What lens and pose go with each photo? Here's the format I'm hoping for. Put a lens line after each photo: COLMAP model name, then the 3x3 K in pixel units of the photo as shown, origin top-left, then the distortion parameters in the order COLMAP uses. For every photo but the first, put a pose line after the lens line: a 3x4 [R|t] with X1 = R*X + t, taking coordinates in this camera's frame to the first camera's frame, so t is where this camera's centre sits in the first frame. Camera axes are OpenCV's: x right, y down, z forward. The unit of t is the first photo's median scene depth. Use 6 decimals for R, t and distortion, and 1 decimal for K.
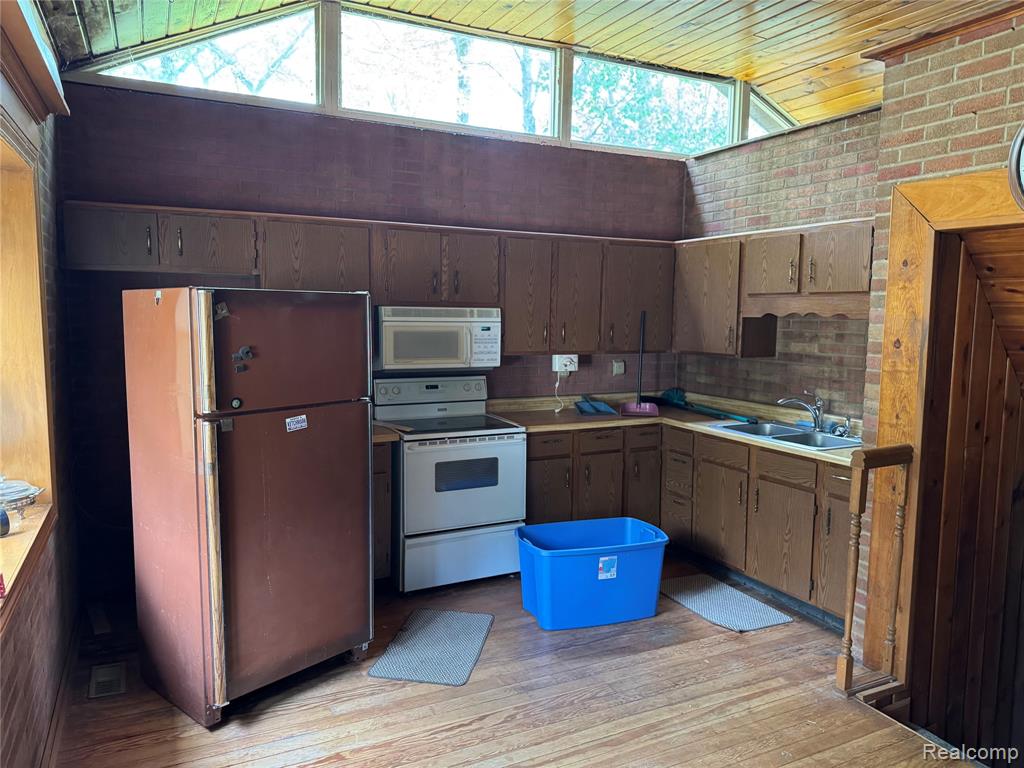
lens RADIAL K [[718.1, 0, 507.3], [0, 718.1, 379.8], [0, 0, 1]] dist [0.130834, -0.208023]
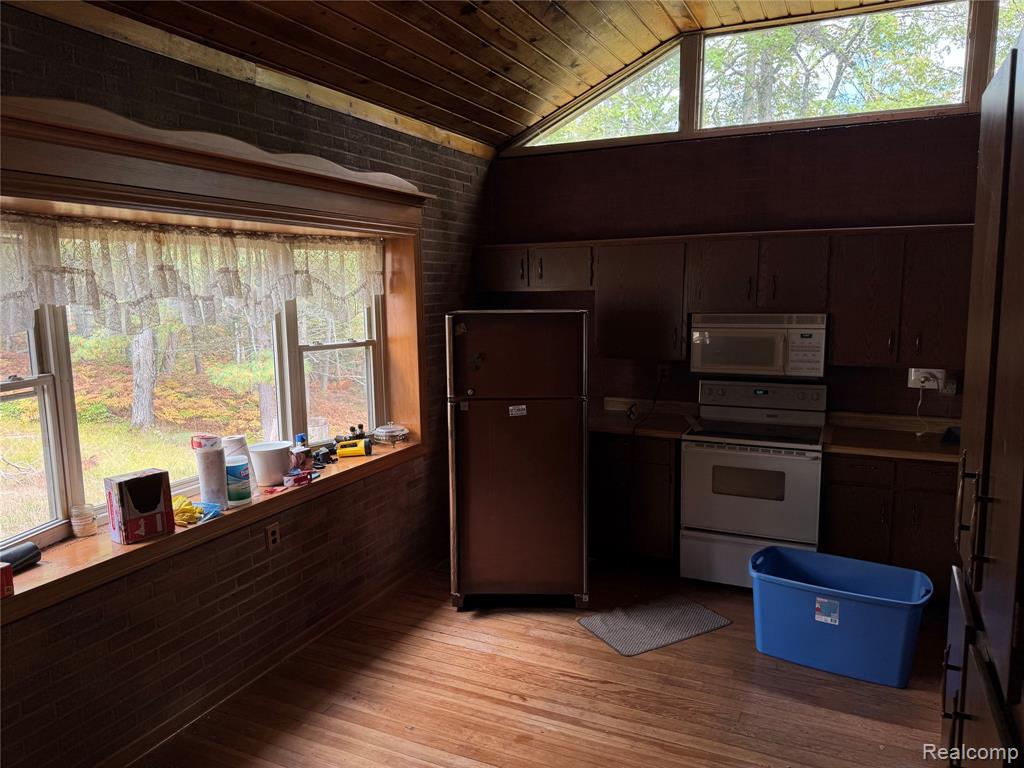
lens RADIAL K [[718.1, 0, 507.3], [0, 718.1, 379.8], [0, 0, 1]] dist [0.130834, -0.208023]
pose [[0.624147, 0.079861, -0.777215, 0.524632], [-0.055194, 0.996784, 0.058099, -0.053070], [0.779355, 0.006635, 0.626547, 0.108482]]
